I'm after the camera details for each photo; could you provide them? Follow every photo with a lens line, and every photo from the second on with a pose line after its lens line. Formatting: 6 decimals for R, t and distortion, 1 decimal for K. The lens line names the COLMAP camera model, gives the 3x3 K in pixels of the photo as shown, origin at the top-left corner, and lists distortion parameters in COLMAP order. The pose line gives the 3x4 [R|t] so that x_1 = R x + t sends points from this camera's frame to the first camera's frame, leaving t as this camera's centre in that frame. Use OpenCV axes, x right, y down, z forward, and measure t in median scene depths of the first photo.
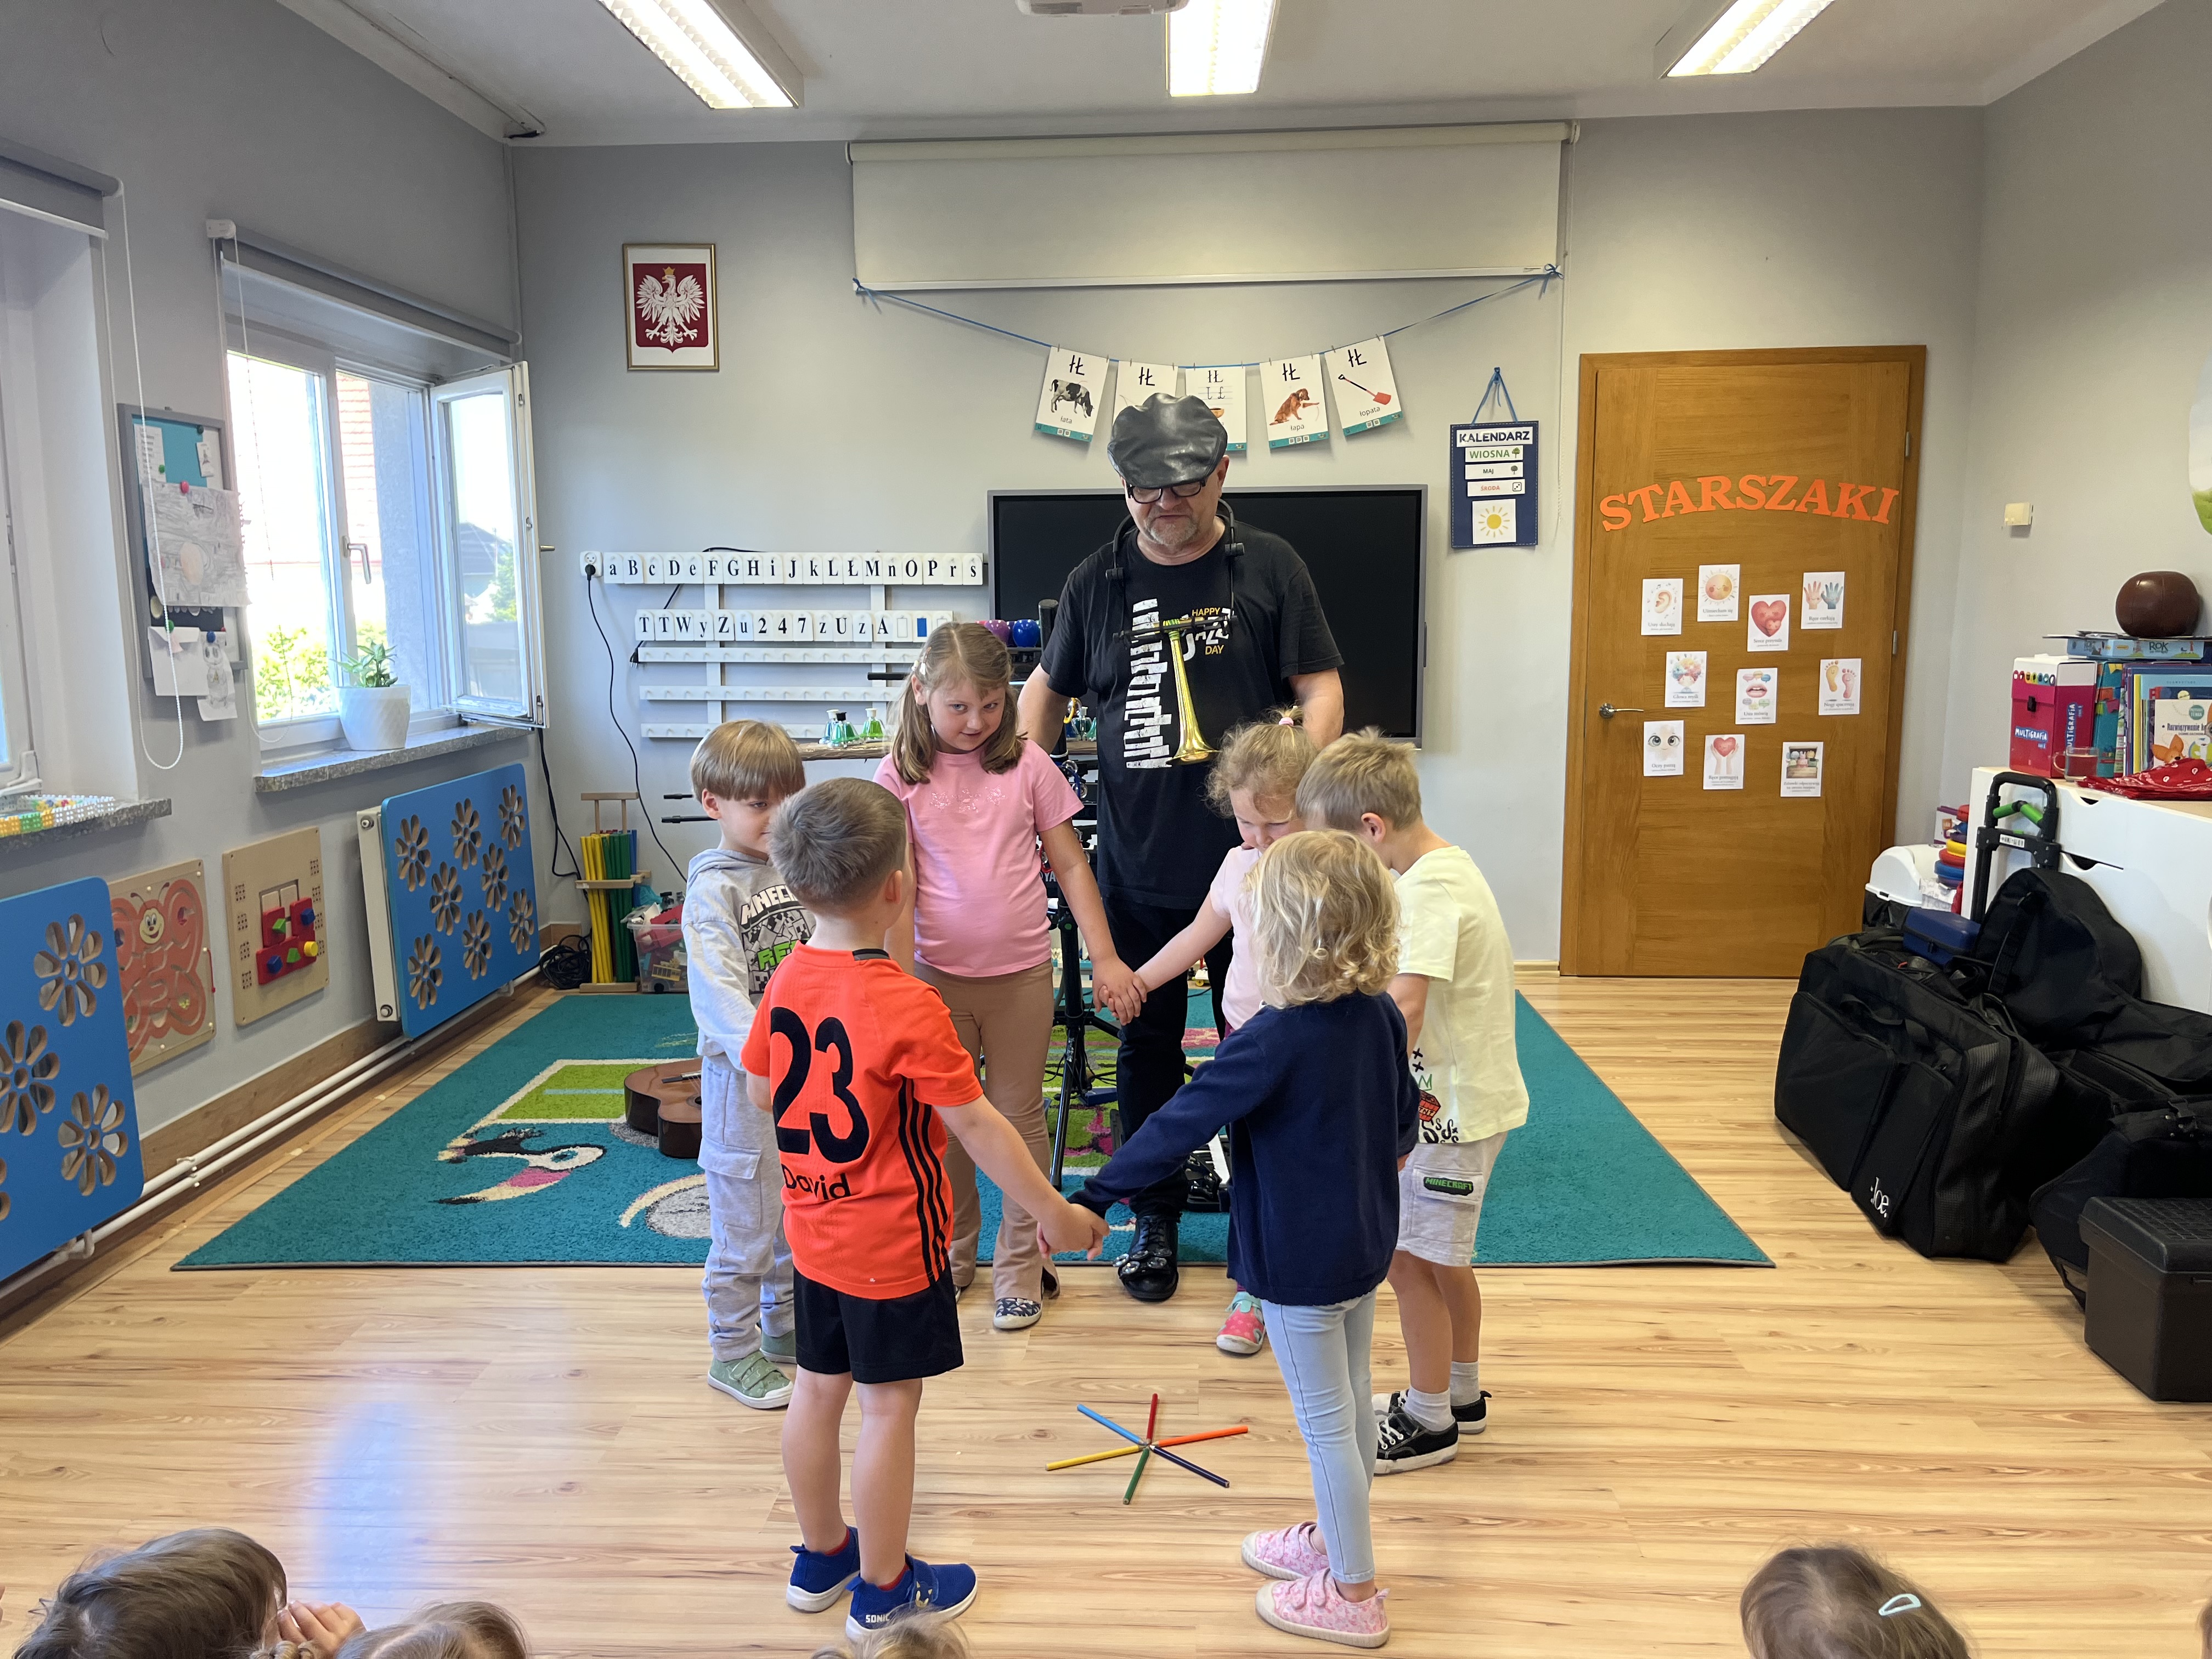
lens RADIAL K [[1699.8, 0, 1092.9], [0, 1699.8, 846.3], [0, 0, 1]] dist [0.042264, -0.055439]
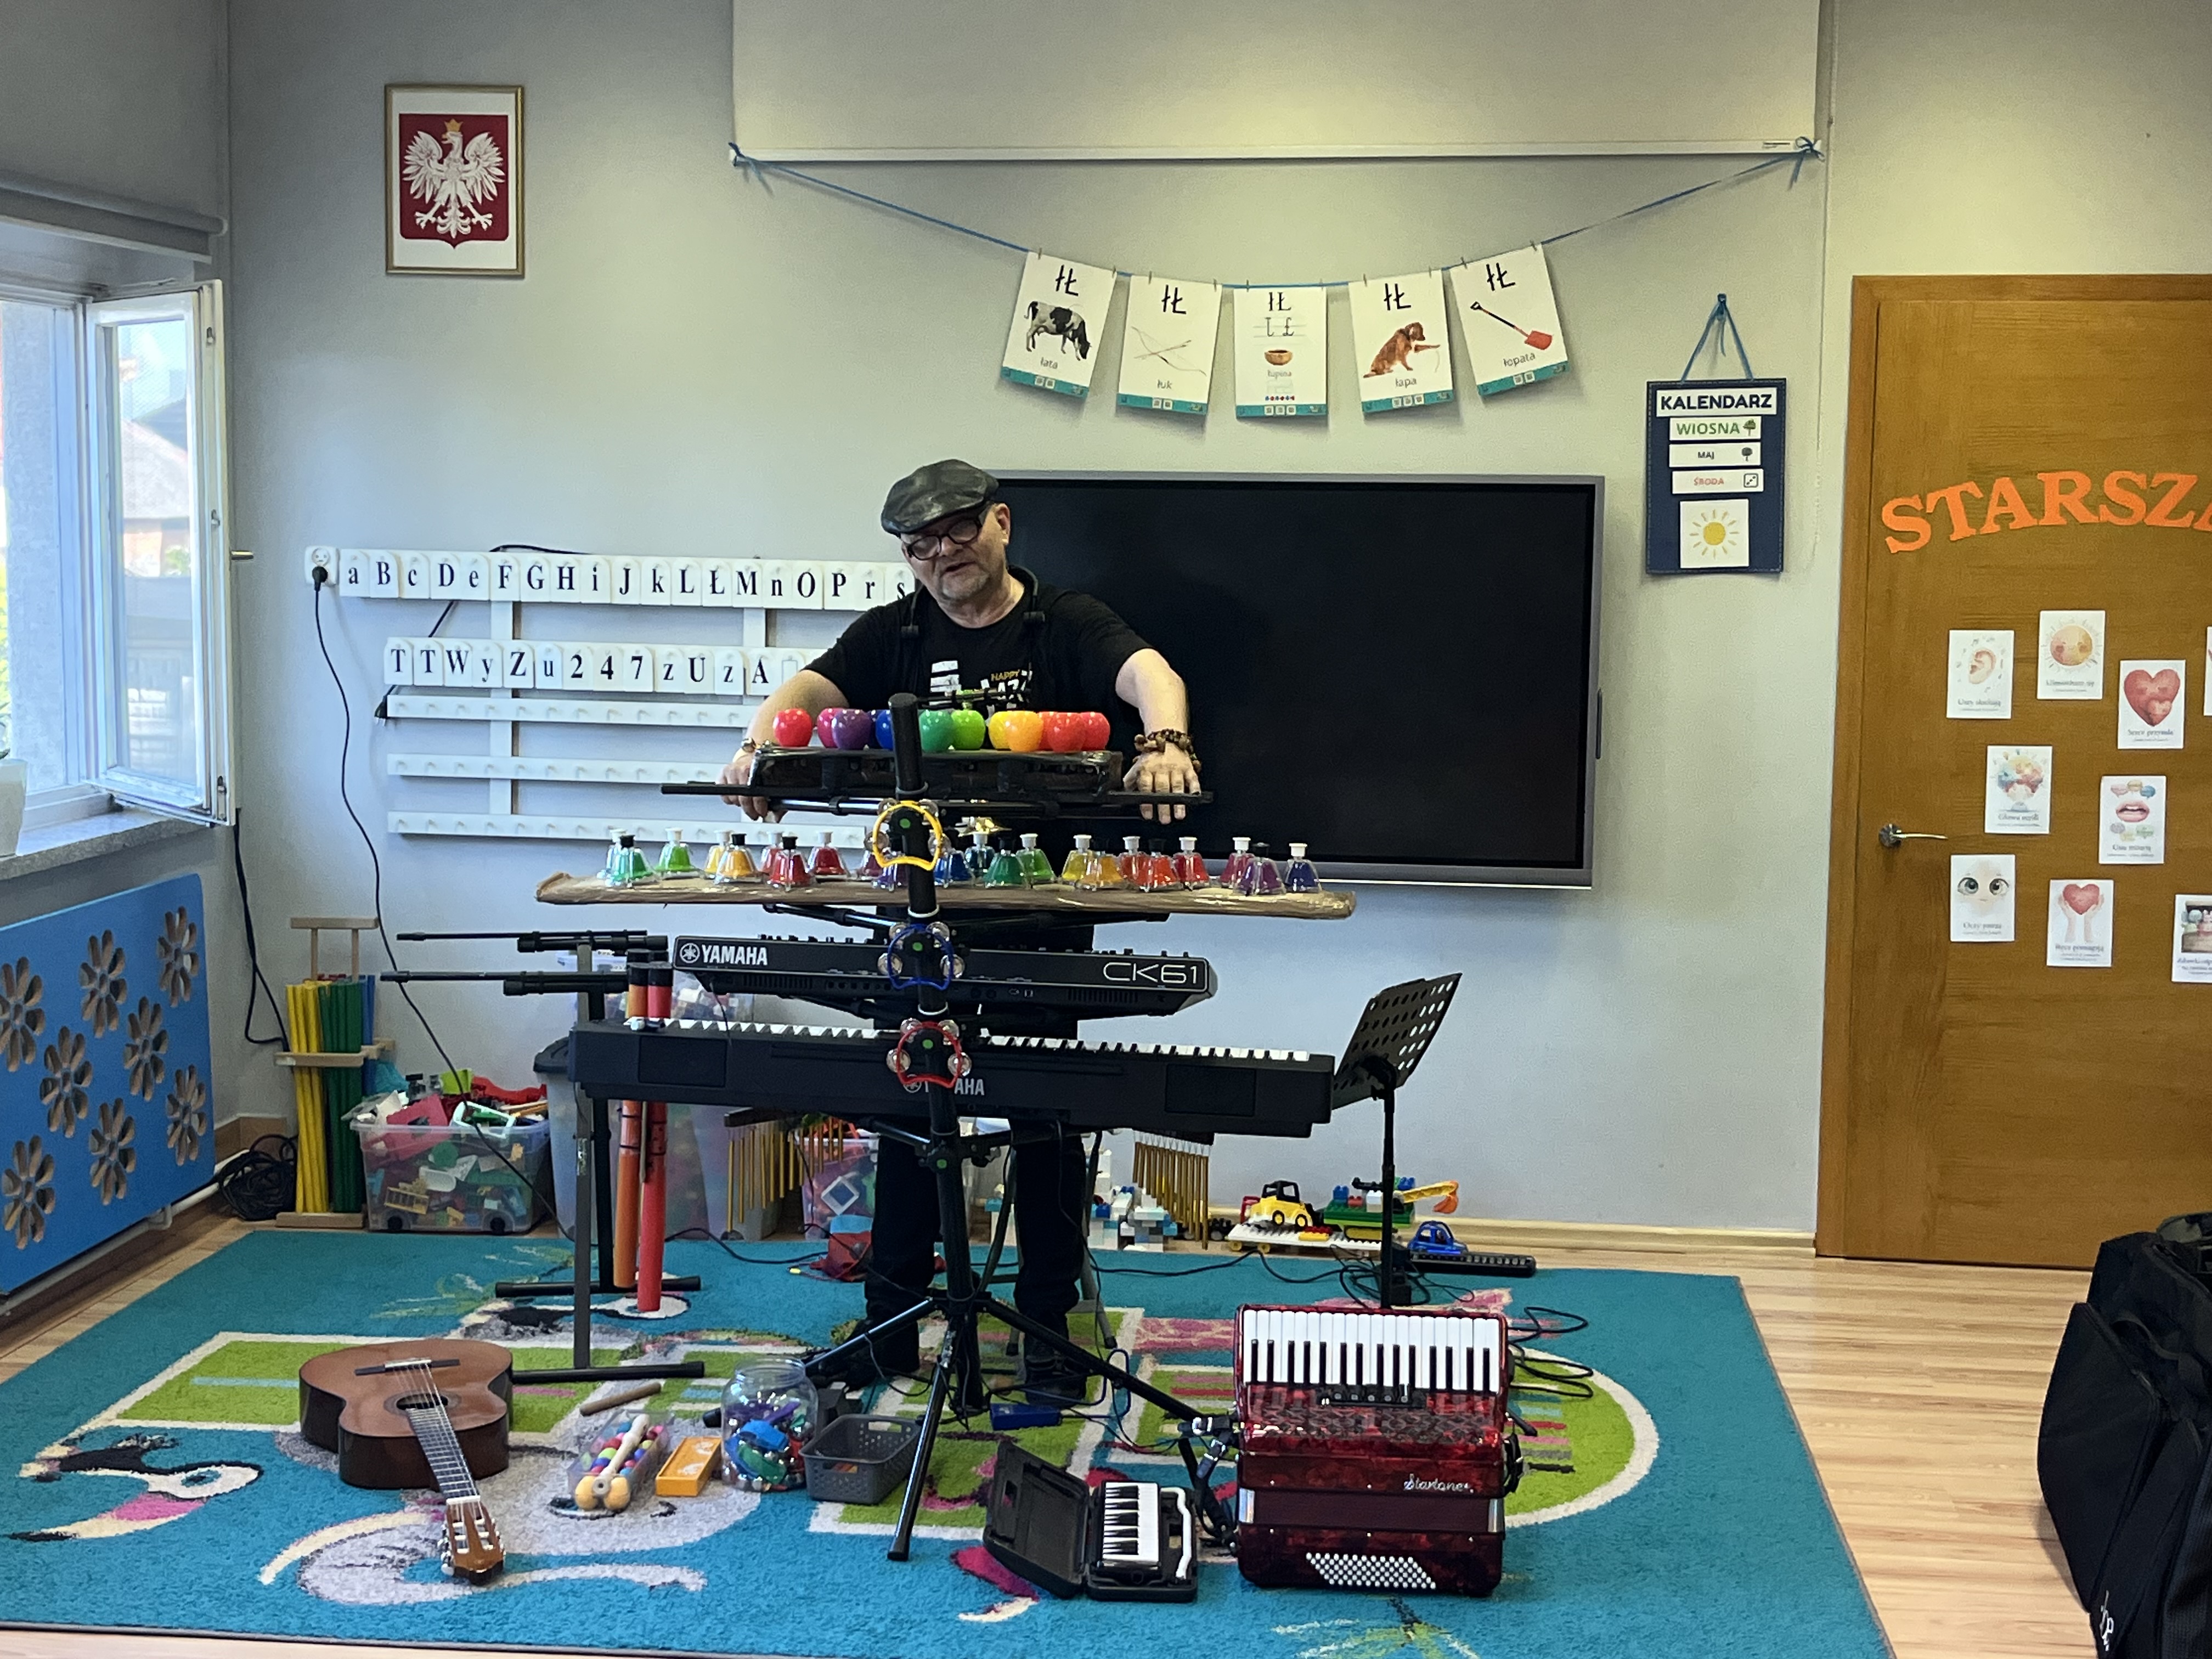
lens RADIAL K [[3068.3, 0, 1120.3], [0, 3068.3, 841.8], [0, 0, 1]] dist [0.110034, -0.346843]
pose [[0.997273, 0.027793, -0.068362, 0.096954], [-0.030319, 0.998885, -0.036190, -0.027820], [0.067280, 0.038164, 0.997004, -0.155247]]
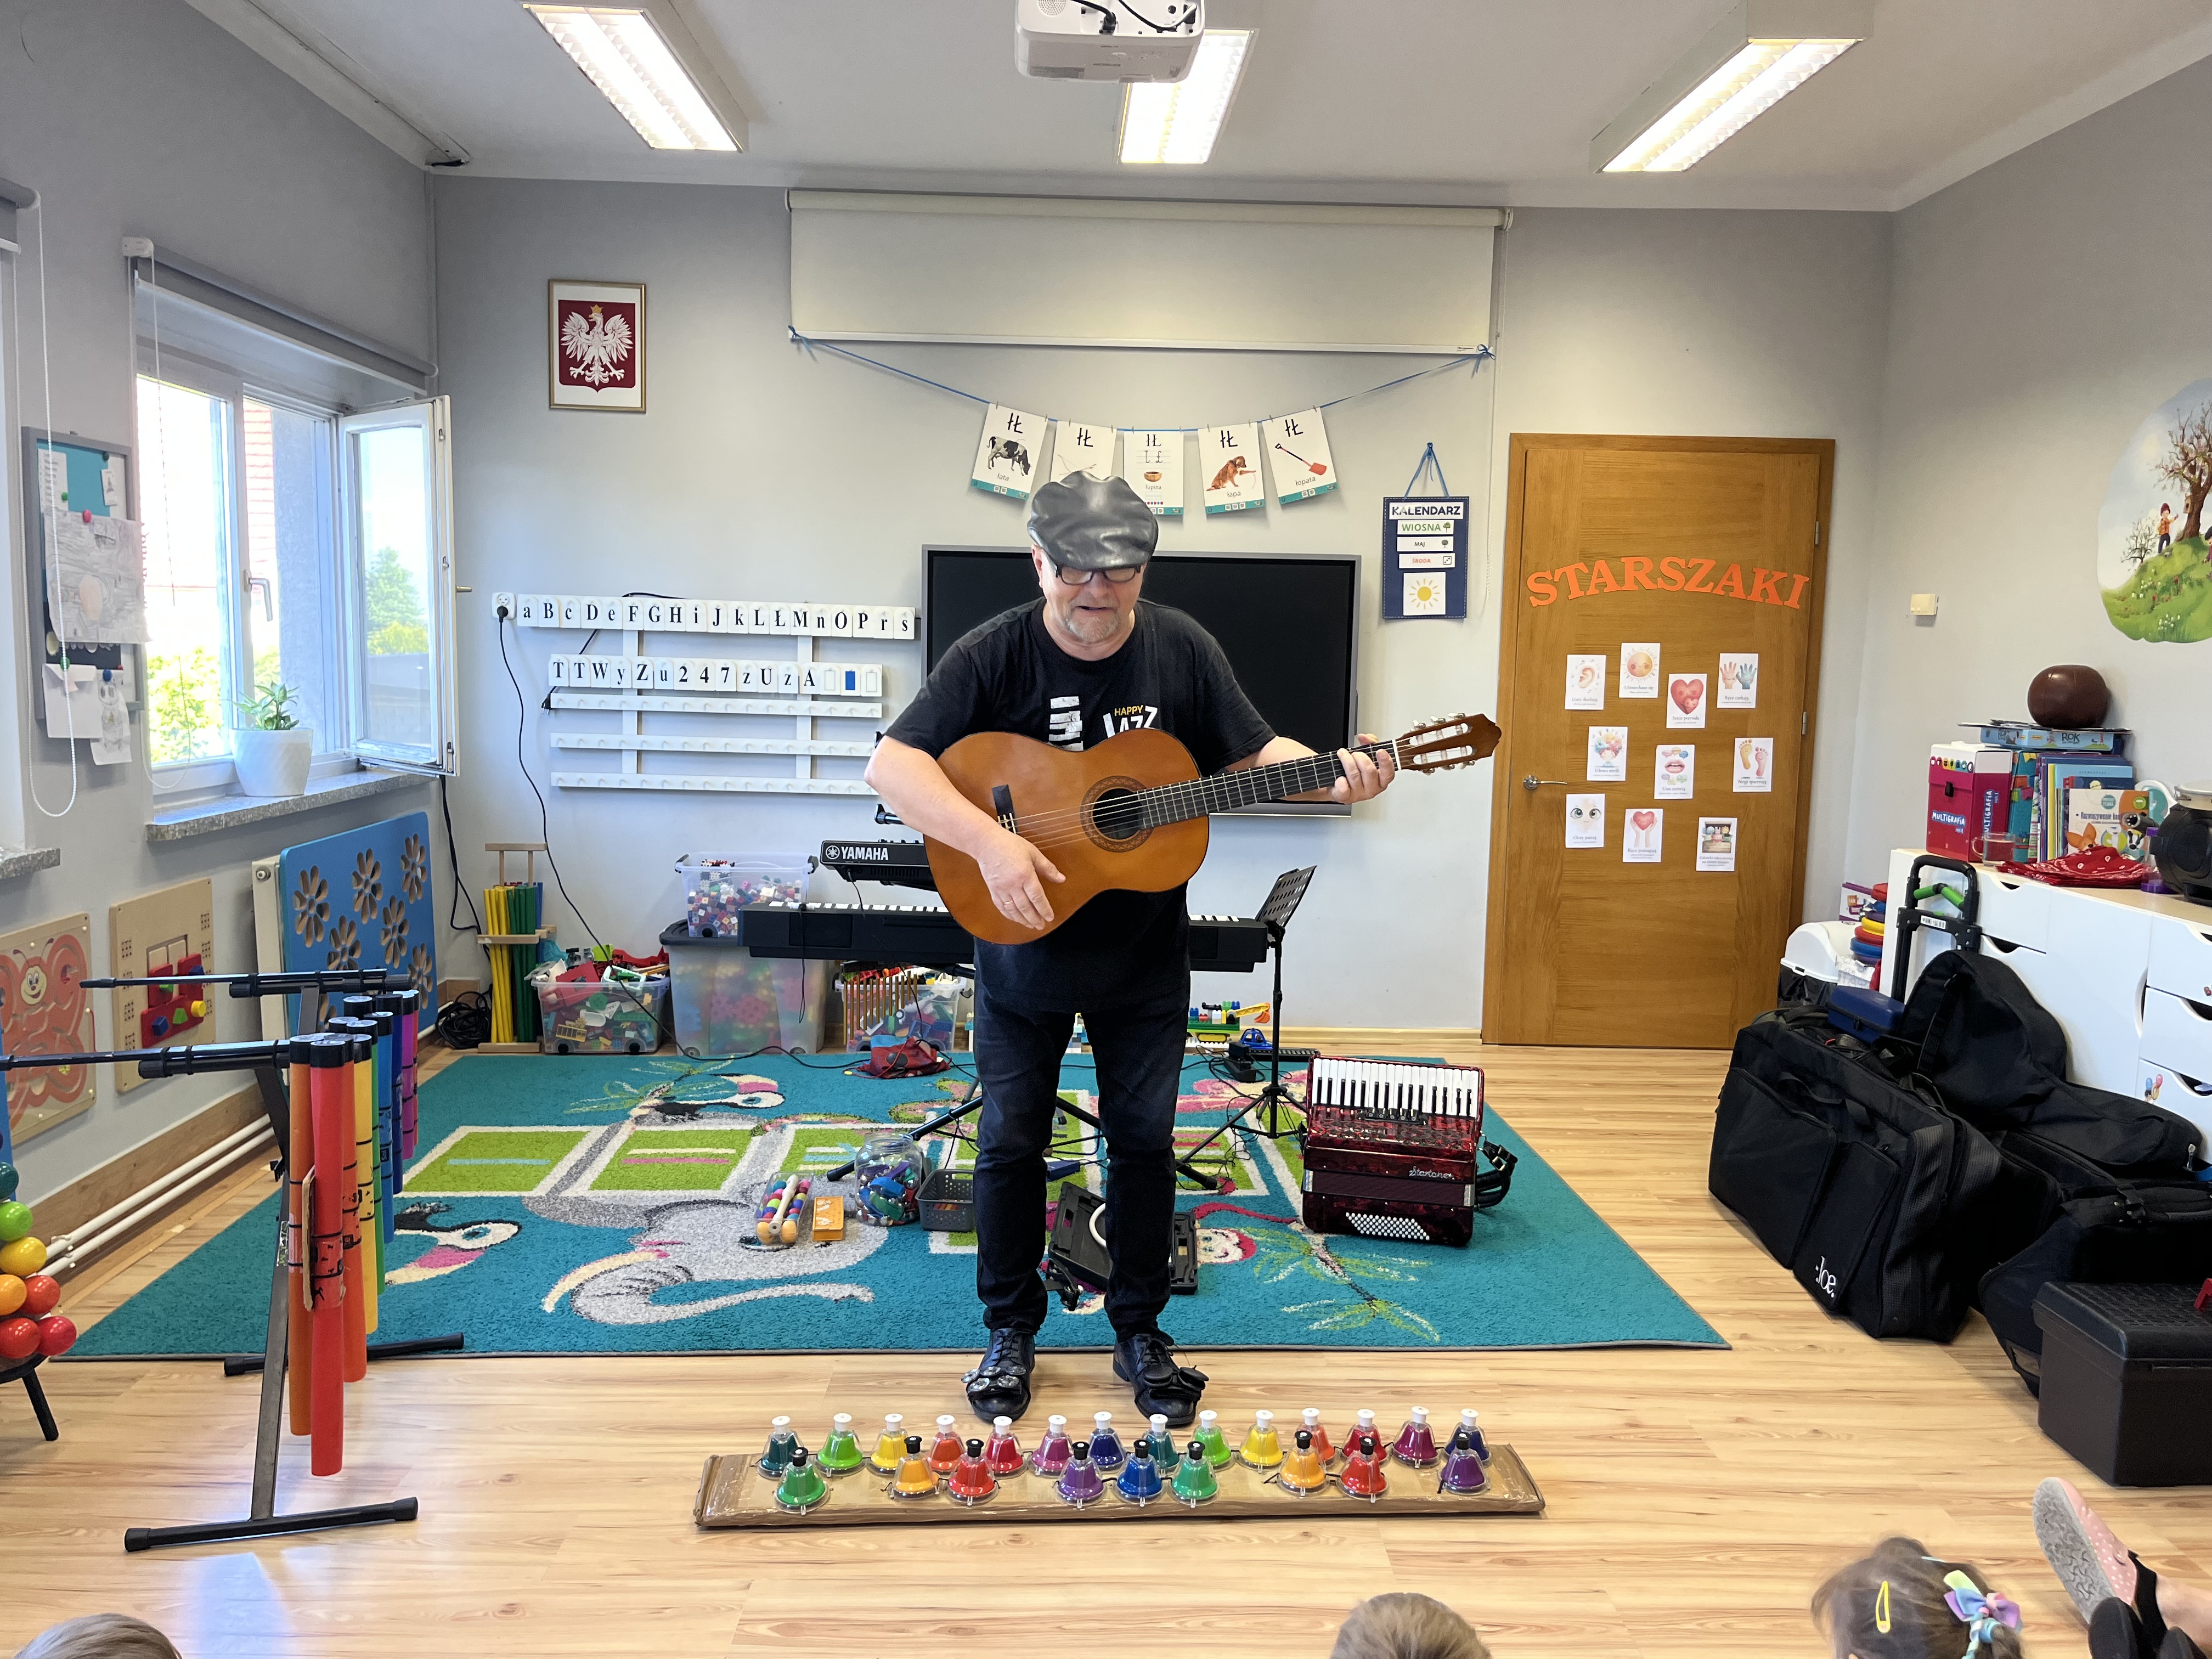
lens RADIAL K [[1701.6, 0, 1119.9], [0, 1701.6, 834.5], [0, 0, 1]] dist [0.037192, -0.037619]
pose [[0.995789, 0.020429, 0.089365, -0.032669], [-0.017243, 0.999193, -0.036283, -0.007691], [-0.090034, 0.034590, 0.995338, 0.014530]]
